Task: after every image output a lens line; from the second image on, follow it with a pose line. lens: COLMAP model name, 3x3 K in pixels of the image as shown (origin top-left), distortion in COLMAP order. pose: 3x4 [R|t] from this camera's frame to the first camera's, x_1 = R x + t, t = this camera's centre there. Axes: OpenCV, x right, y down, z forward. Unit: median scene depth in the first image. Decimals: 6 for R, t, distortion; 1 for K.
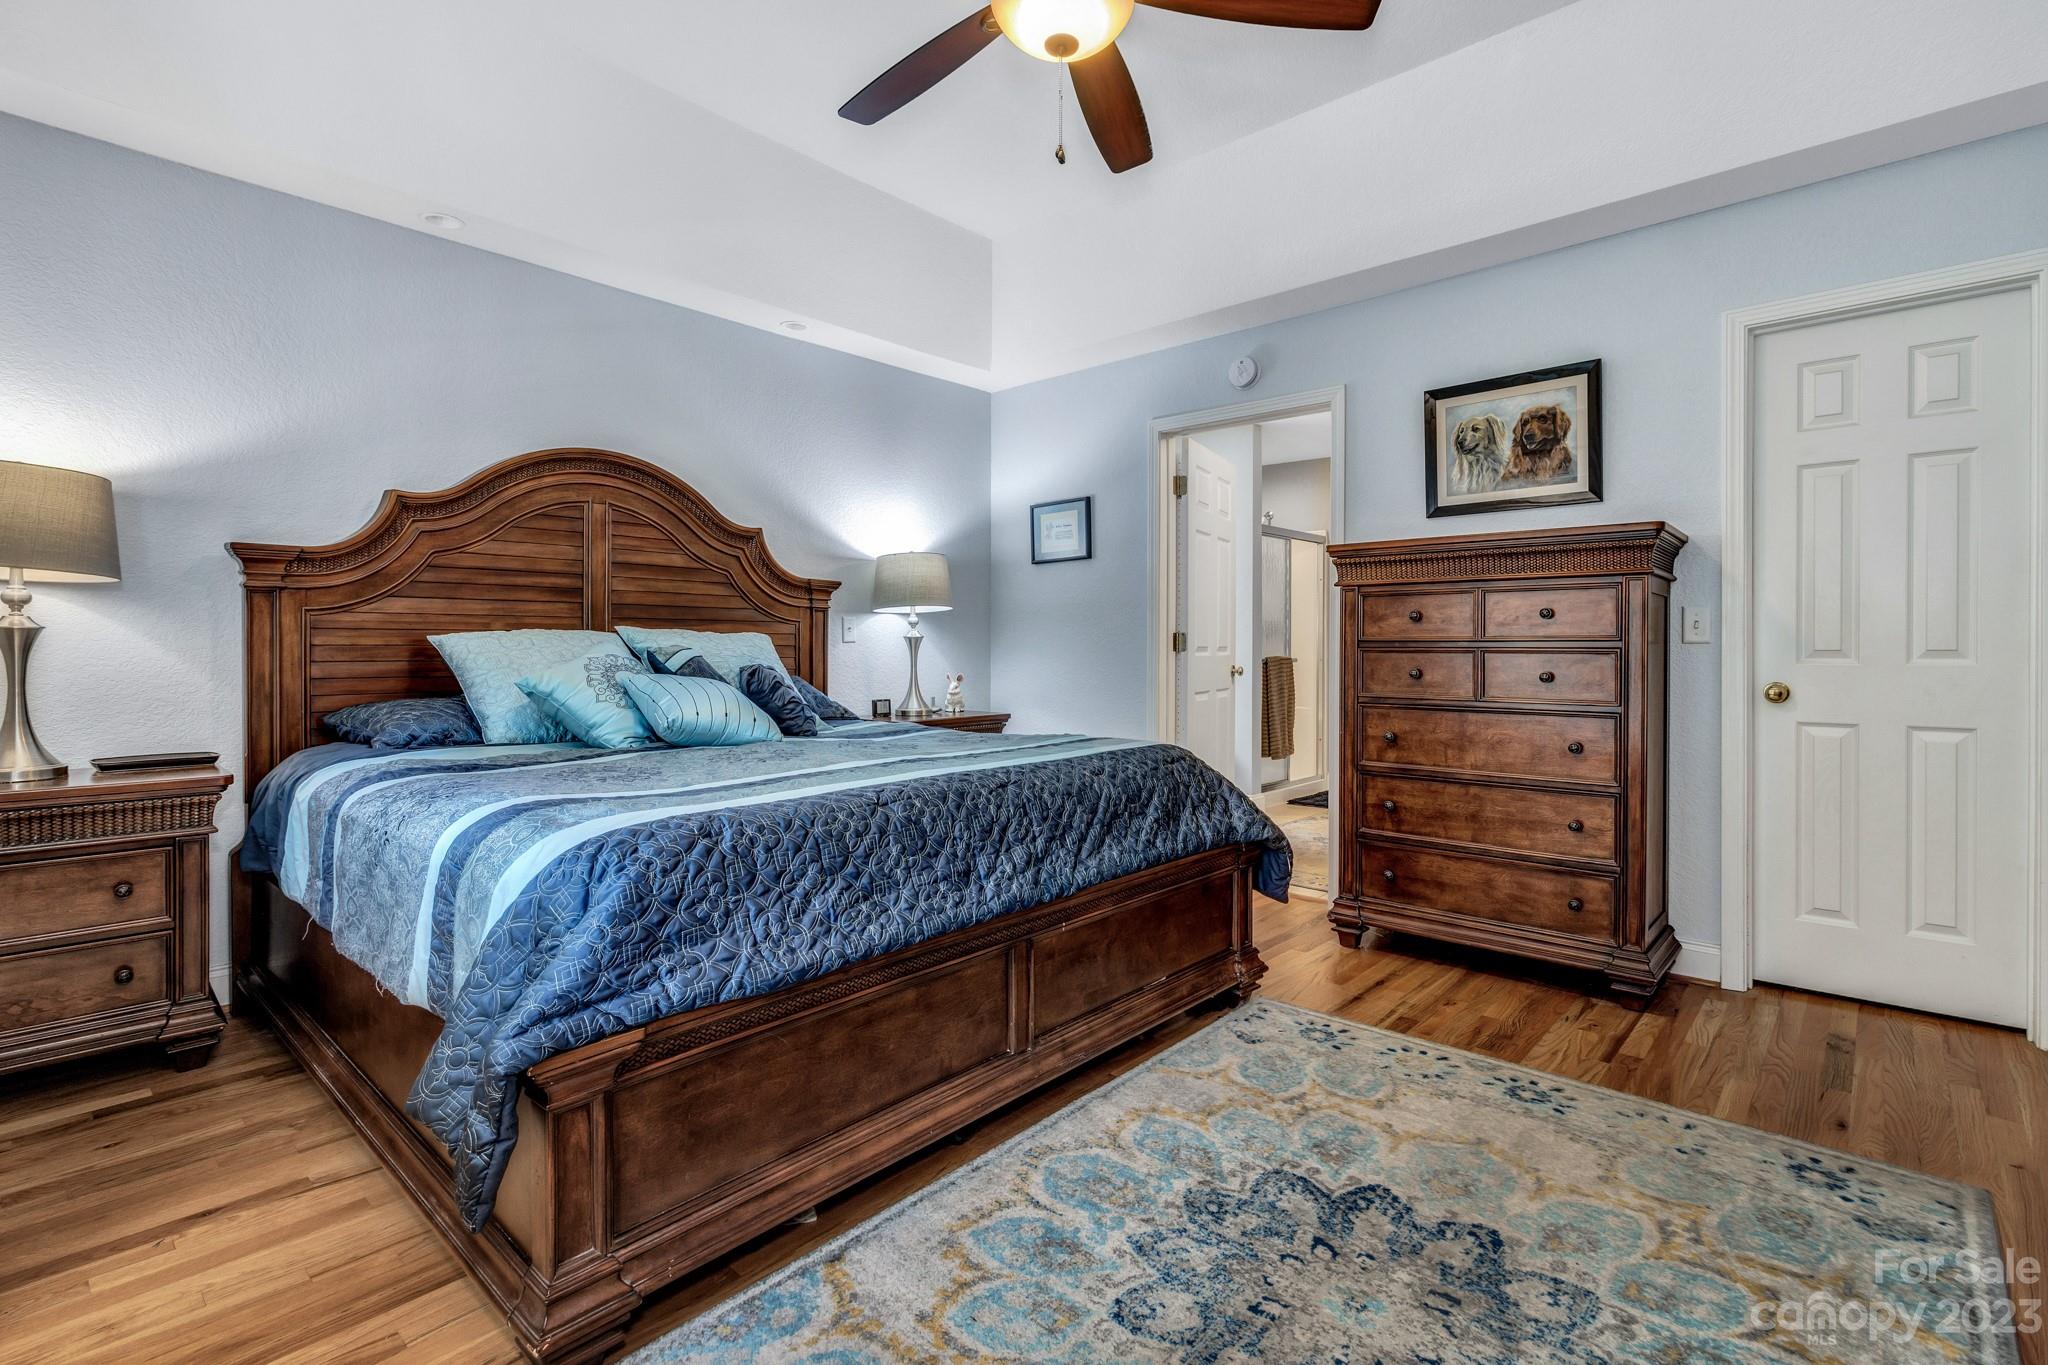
lens RADIAL K [[949.8, 0, 1018.8], [0, 949.8, 678.5], [0, 0, 1]] dist [0.001401, 0.001167]
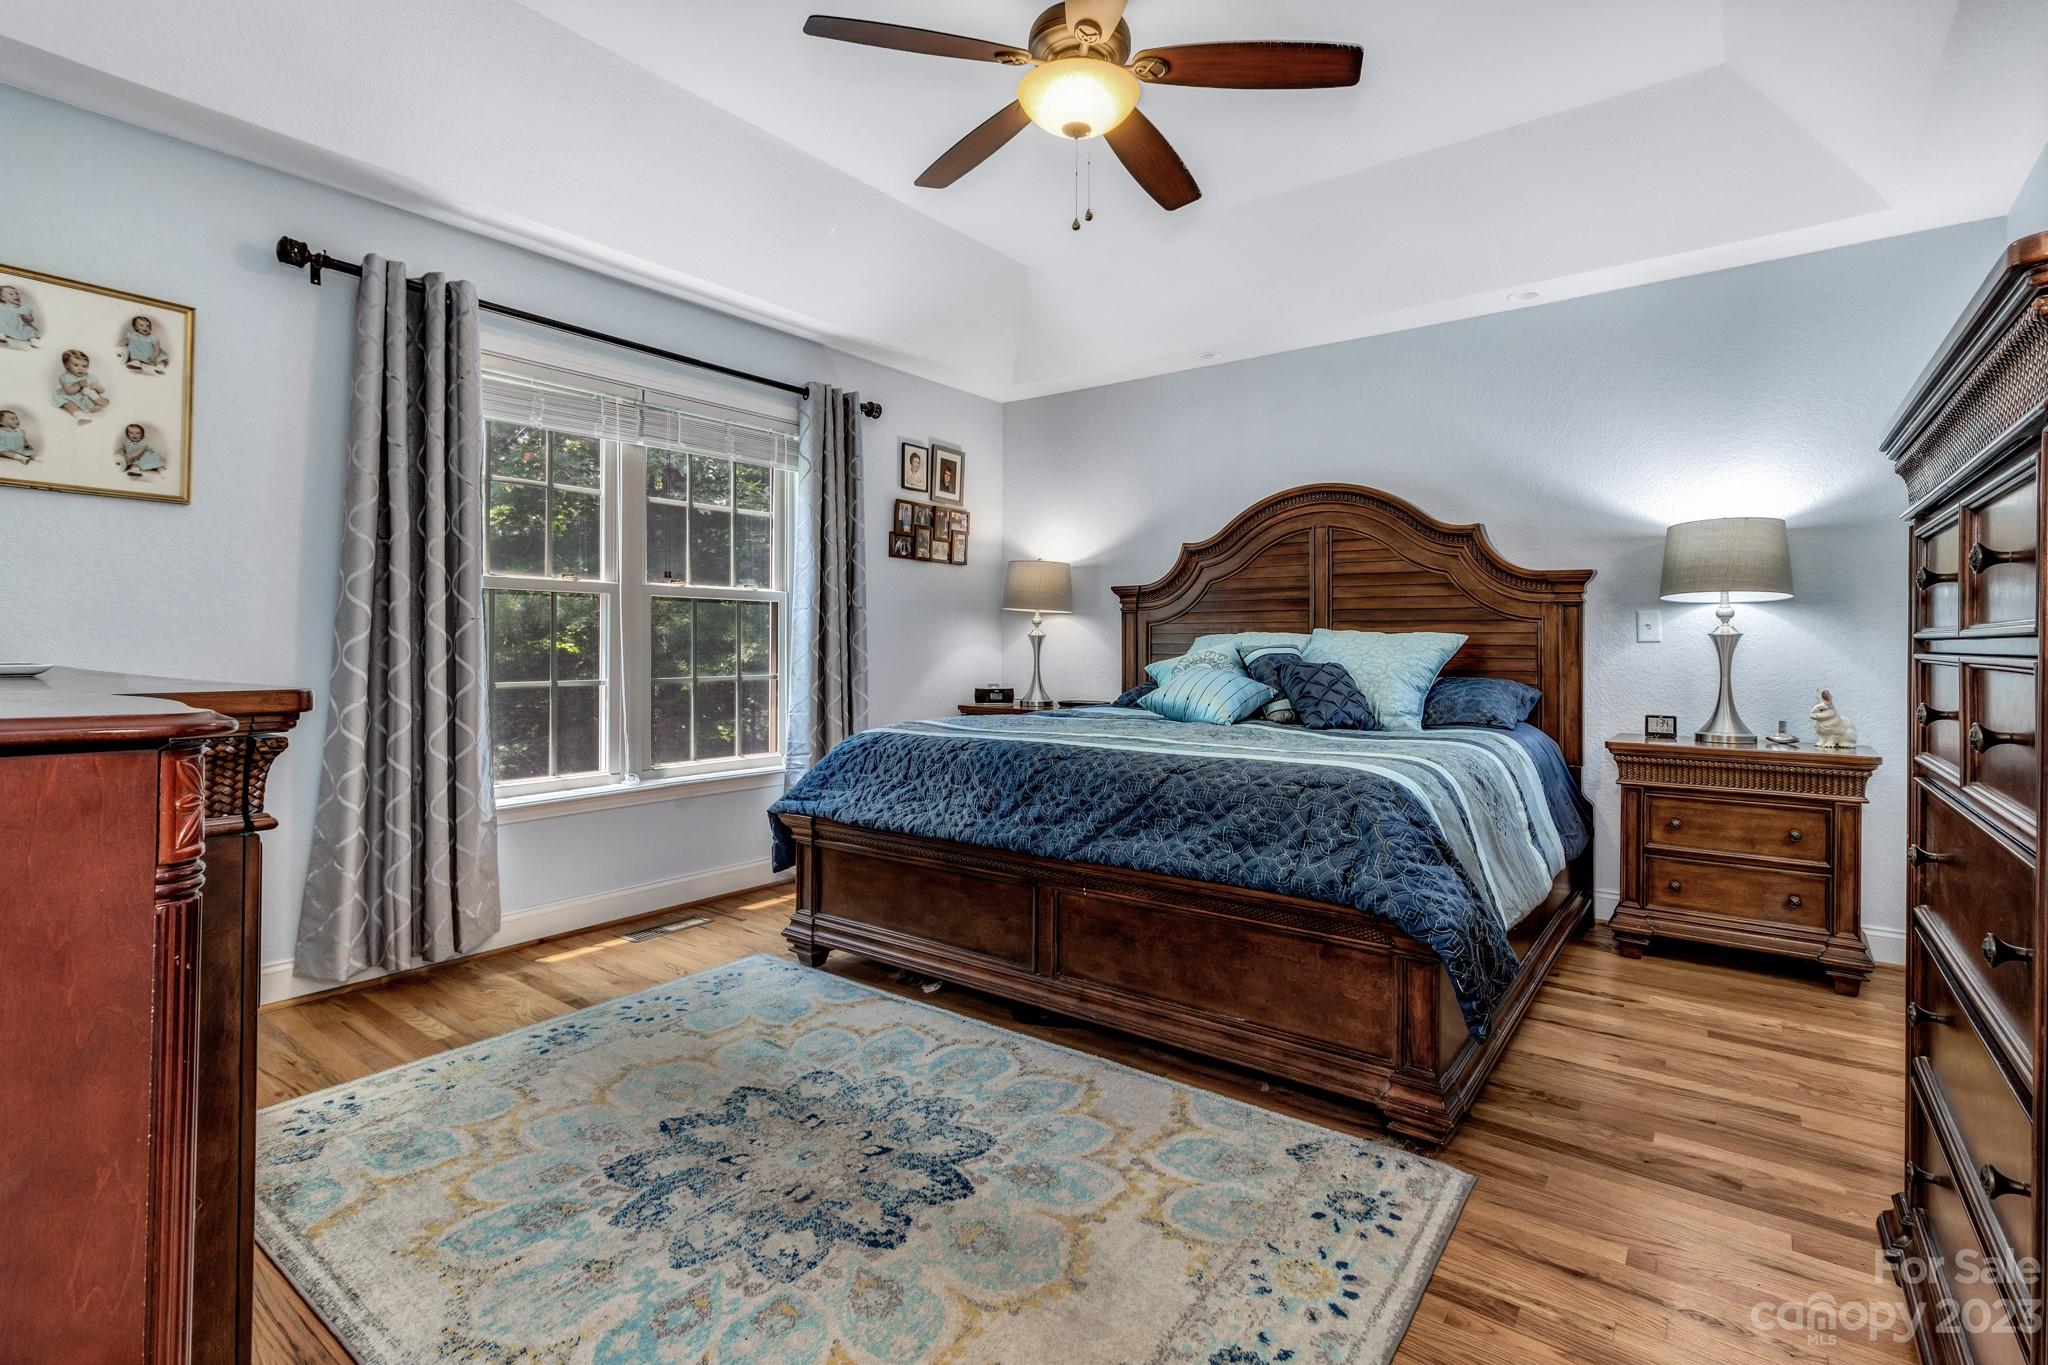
lens RADIAL K [[949.8, 0, 1018.8], [0, 949.8, 678.5], [0, 0, 1]] dist [0.001401, 0.001167]
pose [[0.089476, 0.036729, -0.995312, 1.120795], [-0.040165, 0.998640, 0.033241, -0.026036], [0.995179, 0.037003, 0.090829, 0.785606]]
